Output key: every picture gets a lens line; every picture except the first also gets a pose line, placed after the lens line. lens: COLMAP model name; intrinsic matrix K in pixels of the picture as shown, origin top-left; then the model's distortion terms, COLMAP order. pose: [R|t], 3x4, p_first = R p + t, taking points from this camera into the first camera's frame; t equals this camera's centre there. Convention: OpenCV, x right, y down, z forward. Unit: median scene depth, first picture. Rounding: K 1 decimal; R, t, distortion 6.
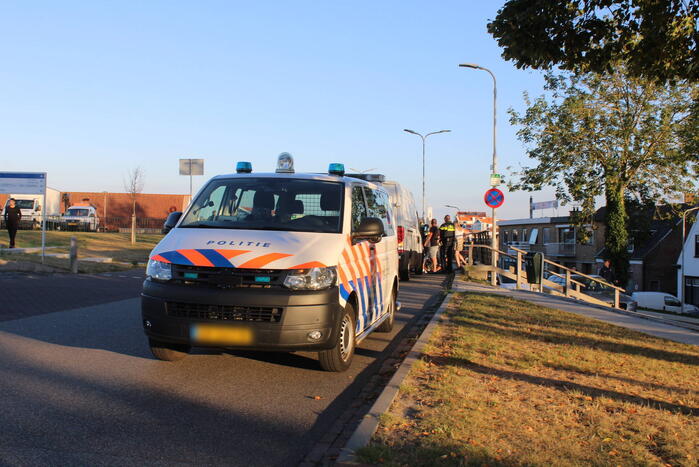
lens RADIAL K [[805.2, 0, 353.7], [0, 805.2, 237.7], [0, 0, 1]] dist [0.040392, 0.037491]
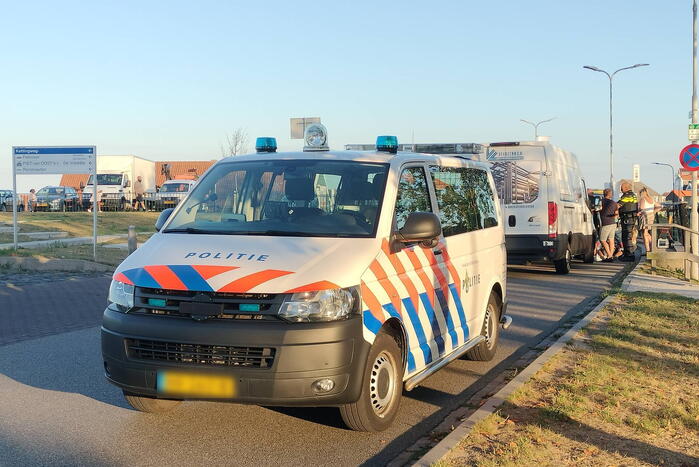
lens RADIAL K [[923.2, 0, 459.9], [0, 923.2, 215.5], [0, 0, 1]] dist [0.131799, 0.015399]
pose [[0.977197, -0.013824, -0.211883, 0.229726], [0.022727, 0.998955, 0.039641, -0.055090], [0.211114, -0.043552, 0.976491, 0.213612]]
